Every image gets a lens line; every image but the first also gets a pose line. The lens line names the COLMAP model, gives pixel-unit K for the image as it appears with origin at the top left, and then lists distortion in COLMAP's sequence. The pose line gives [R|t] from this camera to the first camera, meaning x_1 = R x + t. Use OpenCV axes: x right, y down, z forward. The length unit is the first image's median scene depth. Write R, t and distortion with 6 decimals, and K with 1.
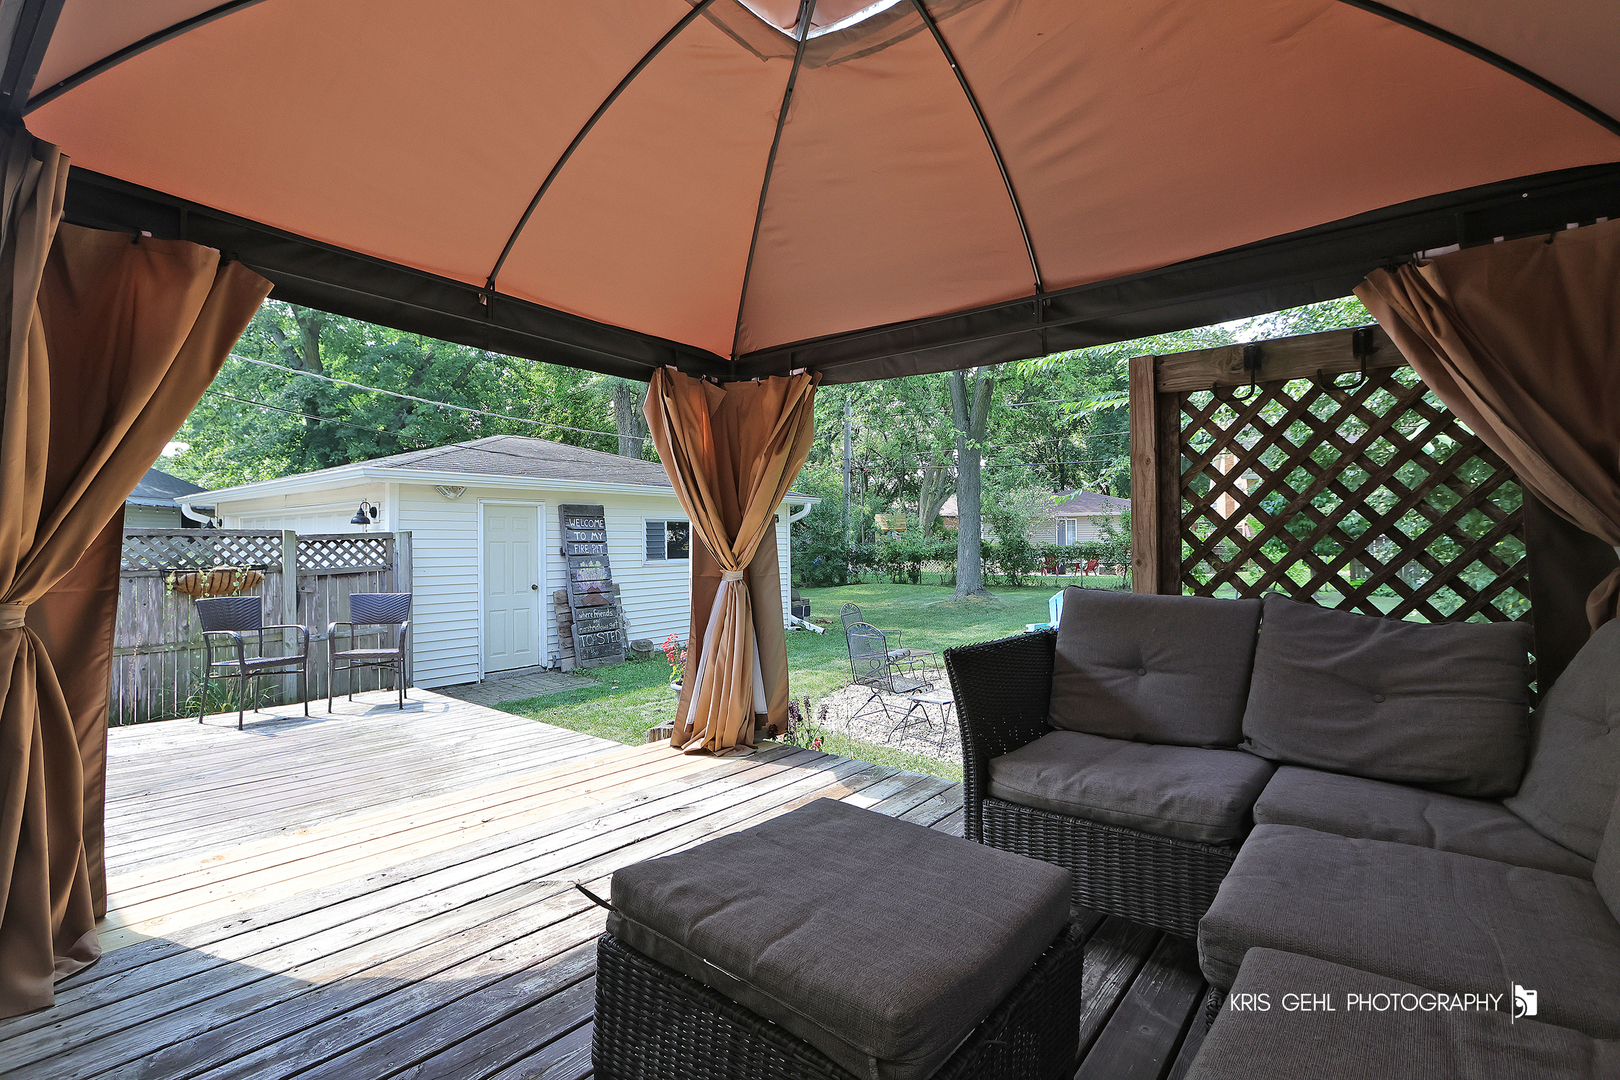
lens RADIAL K [[747.3, 0, 804.9], [0, 747.3, 534.6], [0, 0, 1]] dist [0.010490, 0.000239]
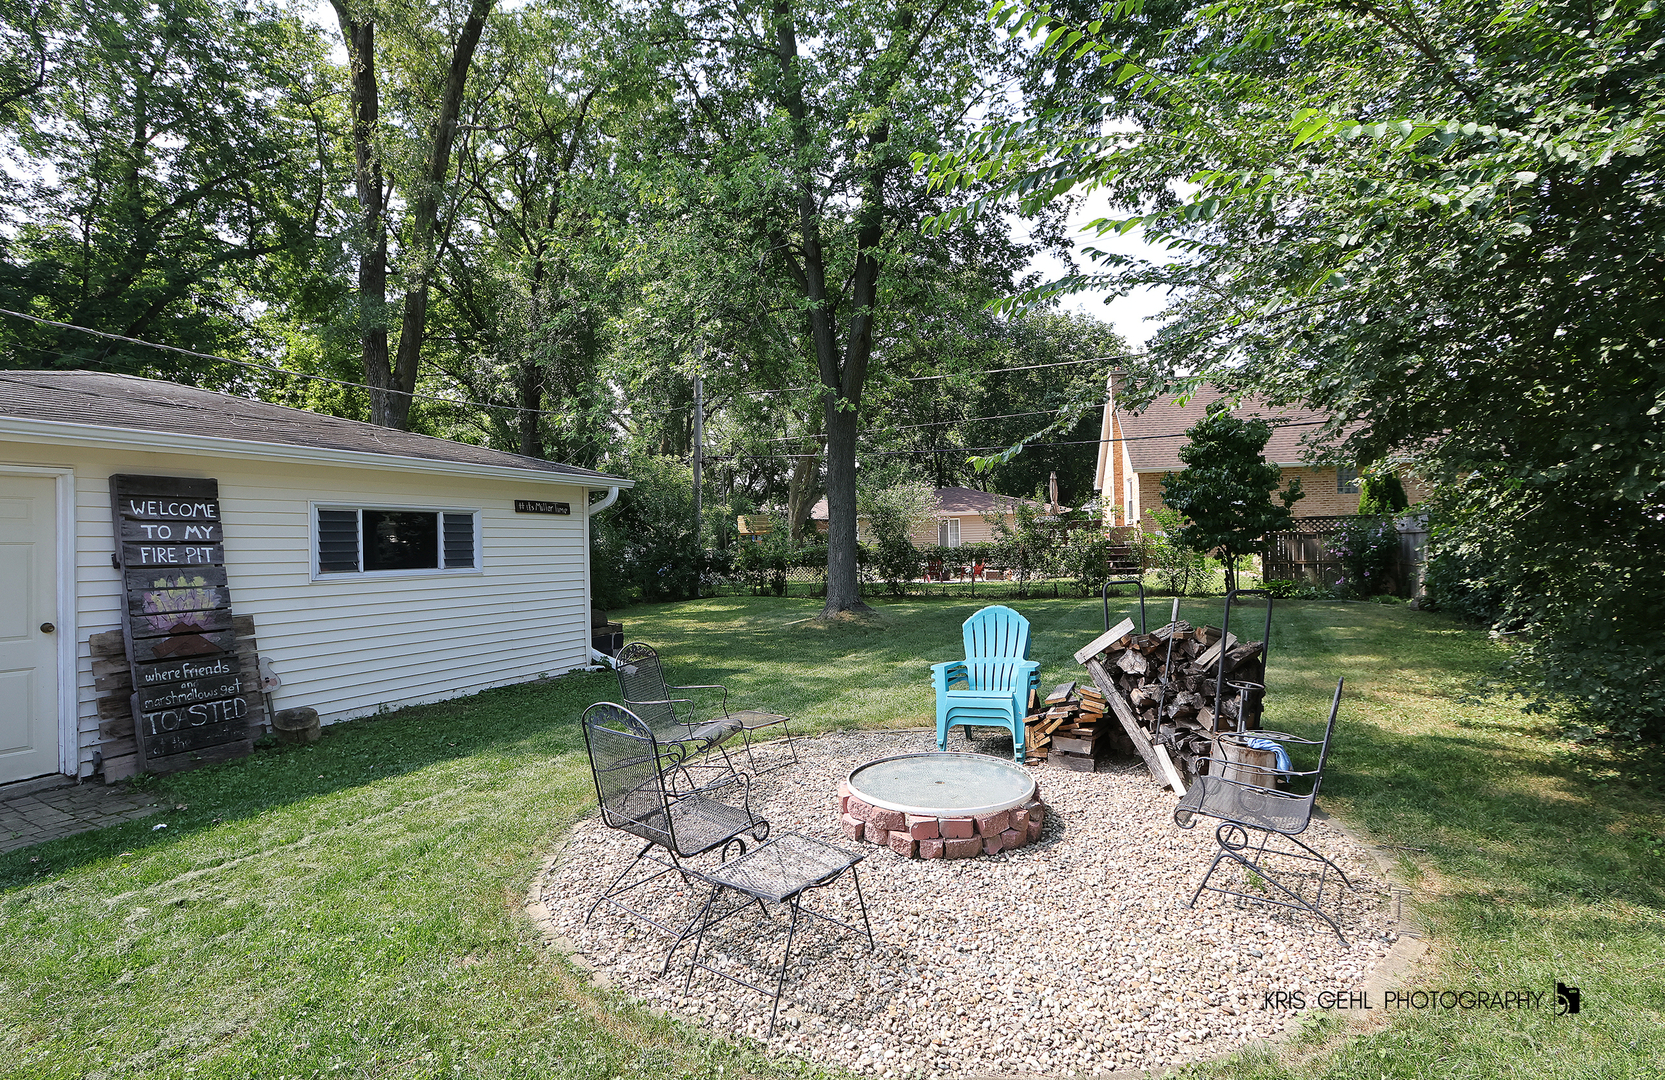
lens RADIAL K [[793.6, 0, 835.1], [0, 793.6, 543.8], [0, 0, 1]] dist [-0.018027, 0.000508]
pose [[0.978825, -0.010793, 0.204412, 0.054111], [0.010133, 0.999940, 0.004275, 0.009767], [-0.204446, -0.002113, 0.978876, 0.240566]]
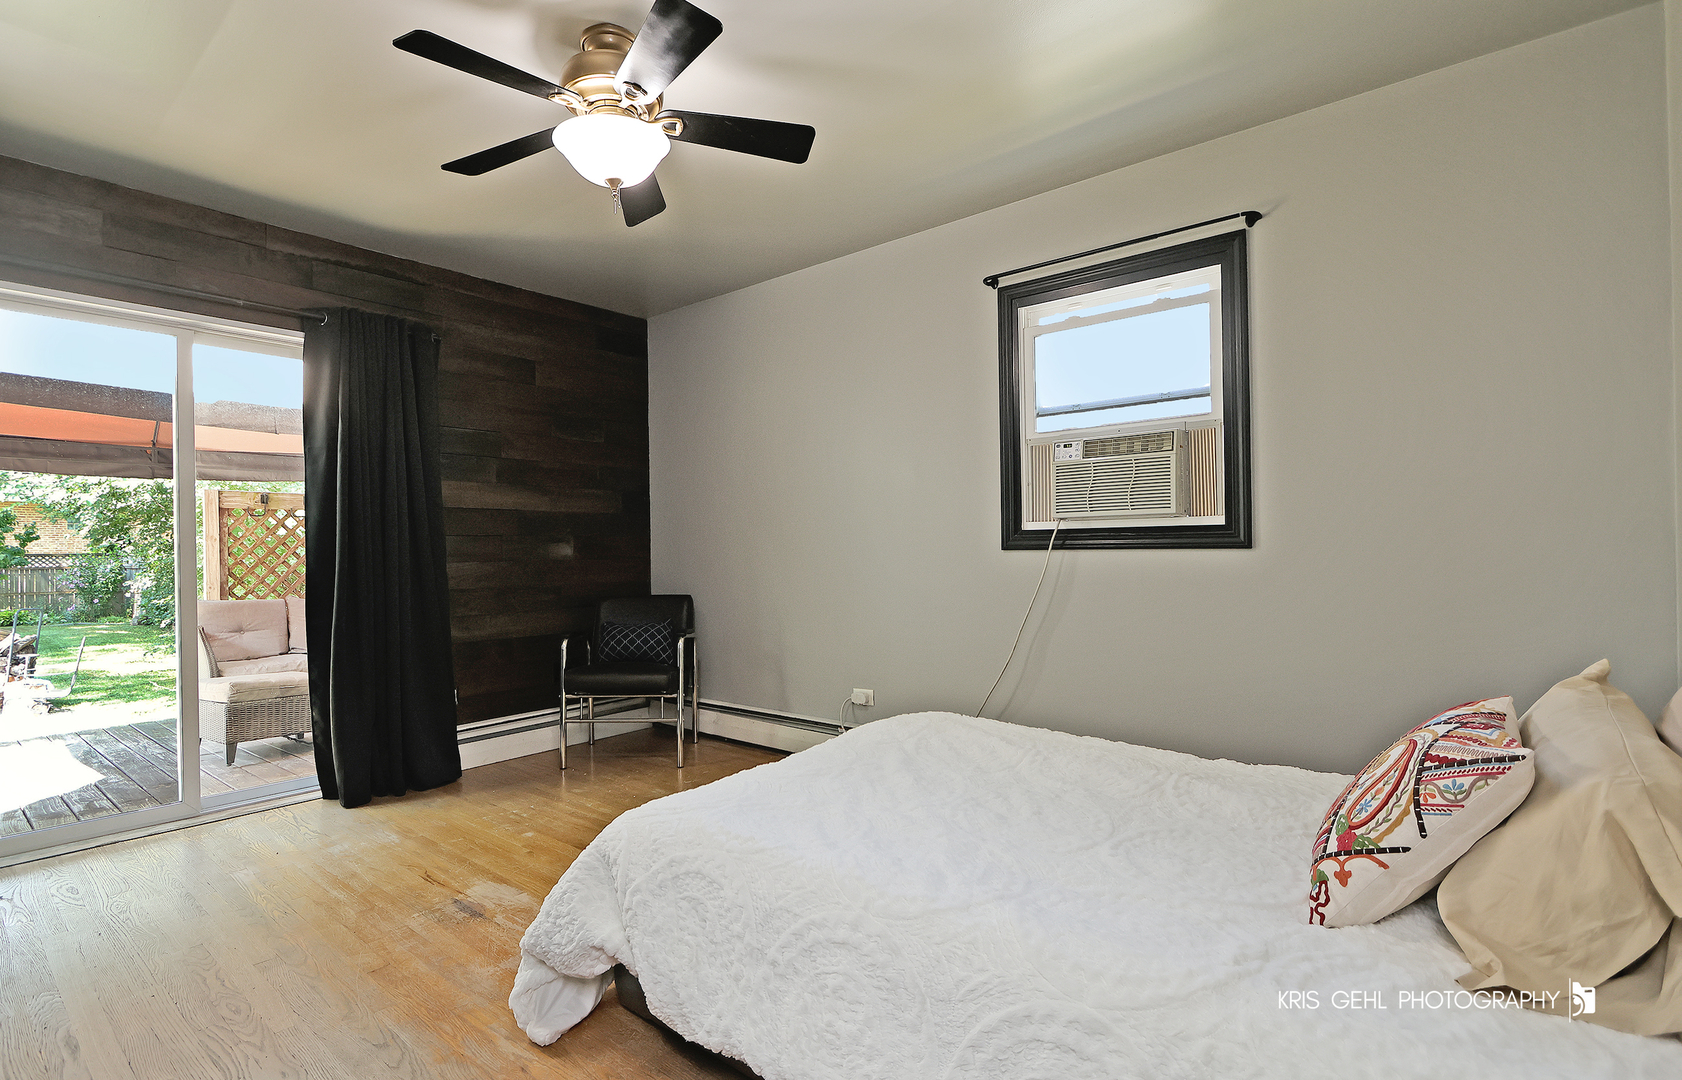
lens RADIAL K [[801.7, 0, 837.4], [0, 801.7, 545.9], [0, 0, 1]] dist [-0.018027, 0.000508]
pose [[0.017664, 0.015105, 0.999730, -0.362566], [0.002375, 0.999882, -0.015149, -0.008859], [-0.999841, 0.002642, 0.017626, -0.164850]]
